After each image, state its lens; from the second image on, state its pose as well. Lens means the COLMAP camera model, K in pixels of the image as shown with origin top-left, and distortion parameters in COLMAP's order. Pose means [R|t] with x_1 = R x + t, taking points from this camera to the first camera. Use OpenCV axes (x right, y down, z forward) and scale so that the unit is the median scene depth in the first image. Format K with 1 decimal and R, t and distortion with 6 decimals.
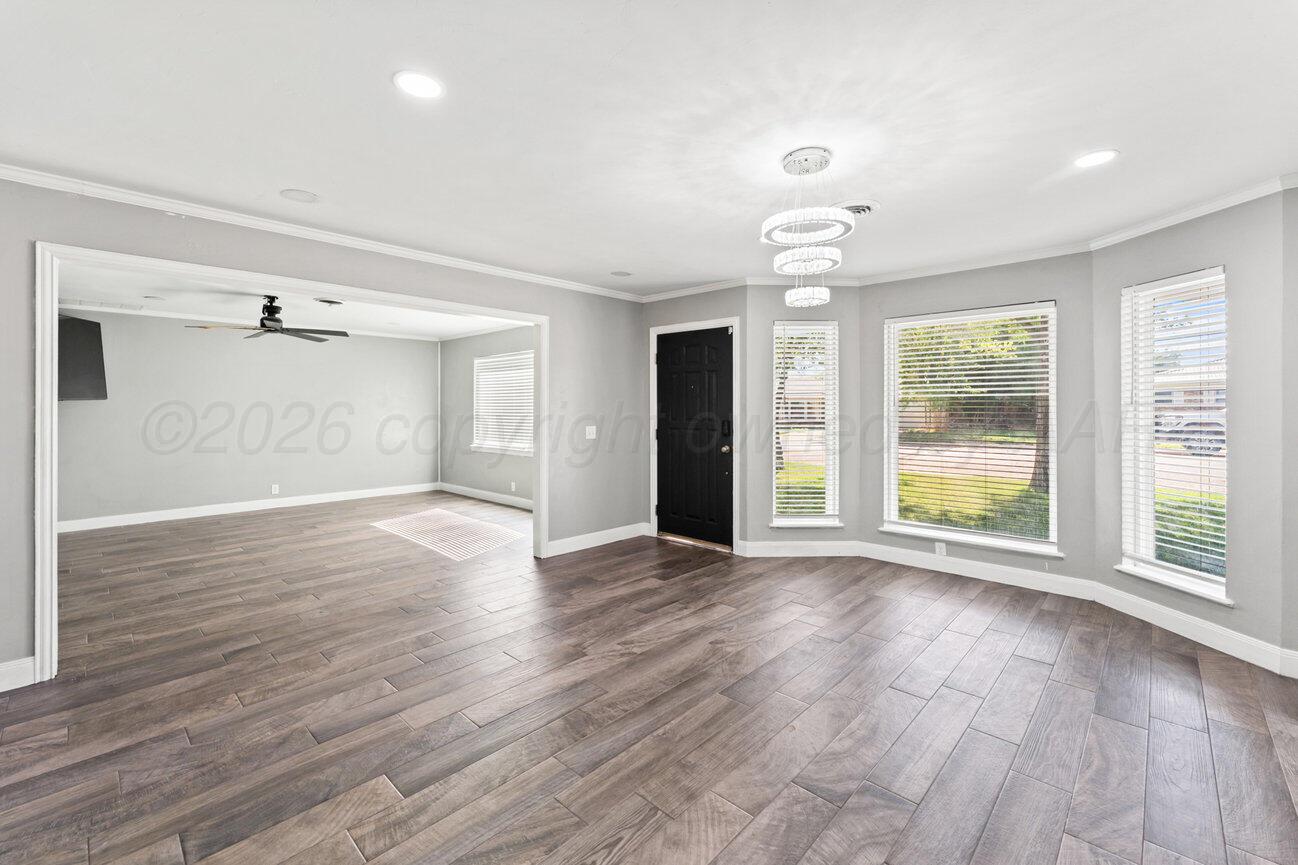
lens RADIAL K [[537.7, 0, 651.0], [0, 537.7, 408.5], [0, 0, 1]] dist [0.000604, 0.000191]
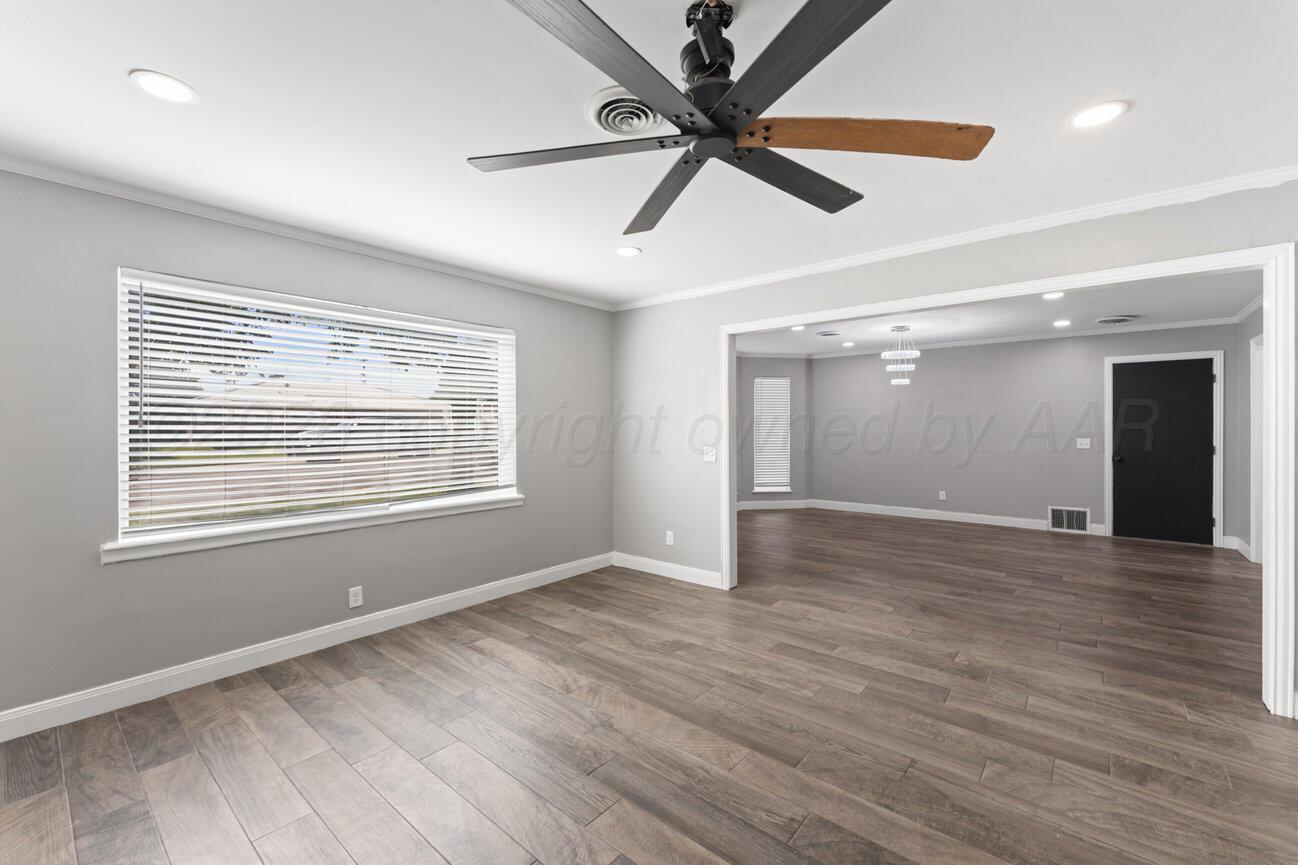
lens RADIAL K [[536.9, 0, 648.2], [0, 536.9, 421.2], [0, 0, 1]] dist [0.000085, -0.000013]
pose [[-0.057251, 0.007857, 0.998329, -1.755841], [-0.001346, 0.999968, -0.007947, 0.005057], [-0.998359, -0.001798, -0.057238, 1.884699]]
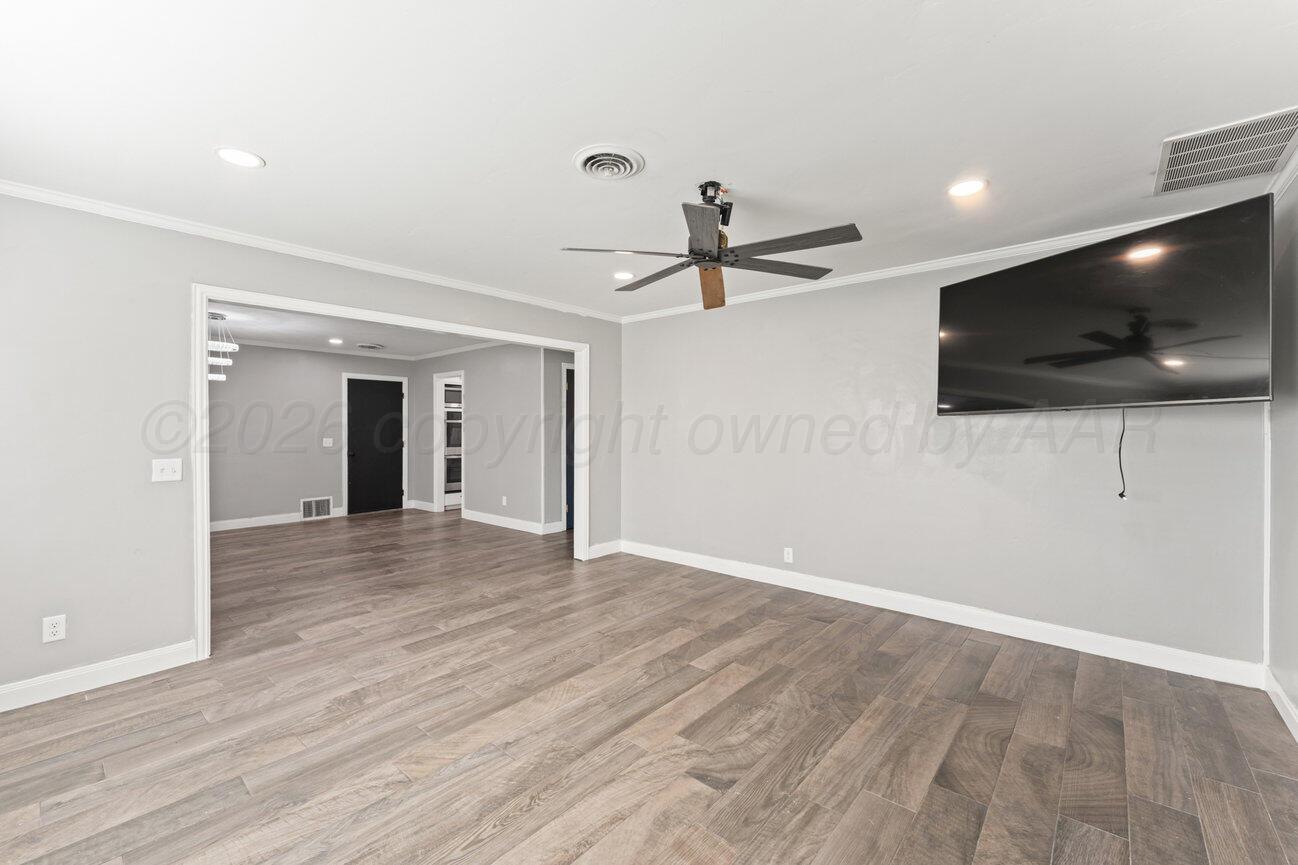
lens RADIAL K [[536.9, 0, 648.2], [0, 536.9, 421.2], [0, 0, 1]] dist [0.000085, -0.000013]
pose [[-0.998675, -0.000256, -0.051451, -1.121952], [0.000457, 0.999904, -0.013842, 0.009695], [0.051450, -0.013847, -0.998580, 2.648384]]
